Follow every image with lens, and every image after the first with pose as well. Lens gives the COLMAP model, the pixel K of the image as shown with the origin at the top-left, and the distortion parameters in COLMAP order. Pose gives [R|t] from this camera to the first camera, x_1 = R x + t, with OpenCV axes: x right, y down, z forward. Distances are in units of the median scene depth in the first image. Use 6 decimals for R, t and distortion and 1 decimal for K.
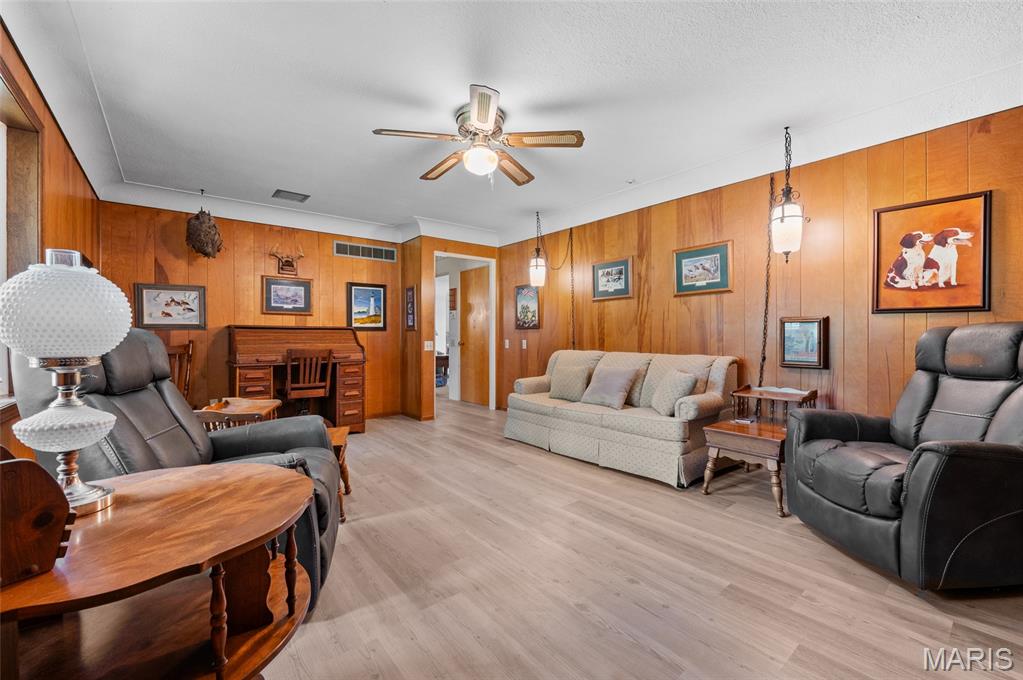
lens RADIAL K [[417.7, 0, 511.4], [0, 417.7, 337.7], [0, 0, 1]] dist [0.000060, -0.000027]
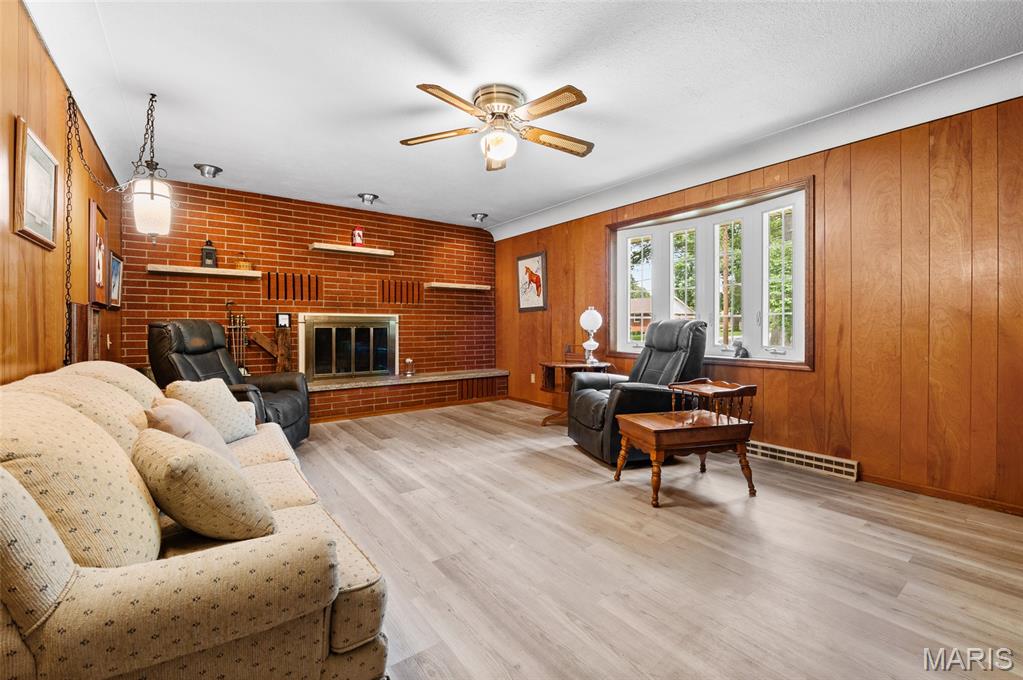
lens RADIAL K [[447.0, 0, 514.7], [0, 447.0, 327.1], [0, 0, 1]] dist [-0.002675, -0.000226]
pose [[-0.999180, 0.009462, 0.039376, -0.157443], [0.009834, 0.999909, 0.009268, -0.007503], [-0.039284, 0.009648, -0.999181, 2.125747]]
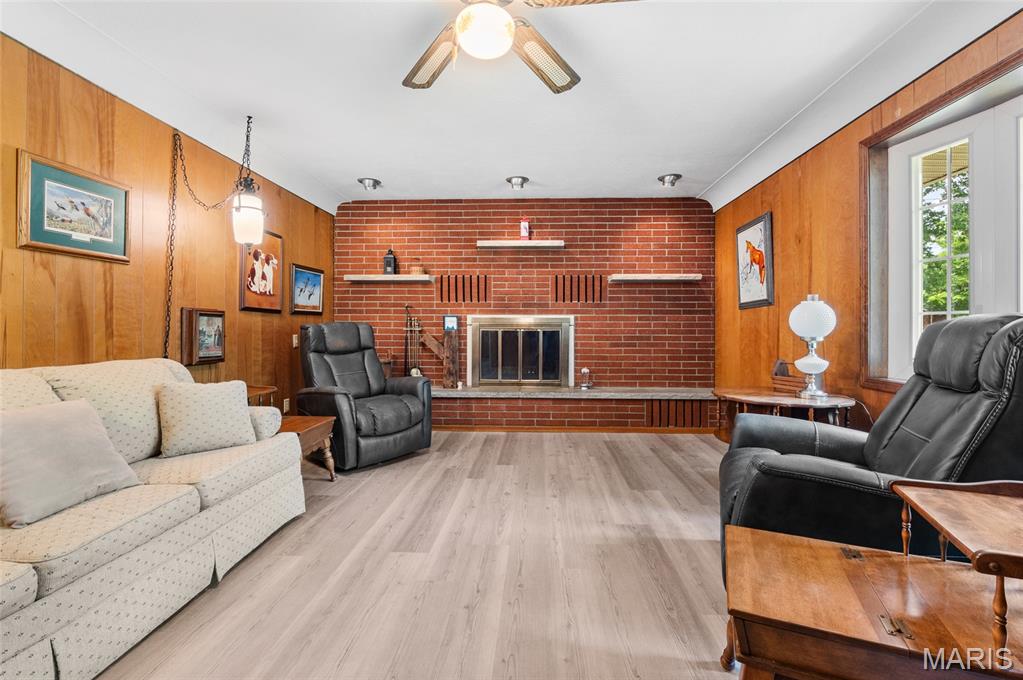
lens RADIAL K [[447.0, 0, 514.7], [0, 447.0, 327.1], [0, 0, 1]] dist [-0.002675, -0.000226]
pose [[-0.745743, 0.008717, 0.666176, -0.549738], [0.008406, 0.999958, -0.003675, -0.000617], [-0.666180, 0.002859, -0.745785, 1.508513]]
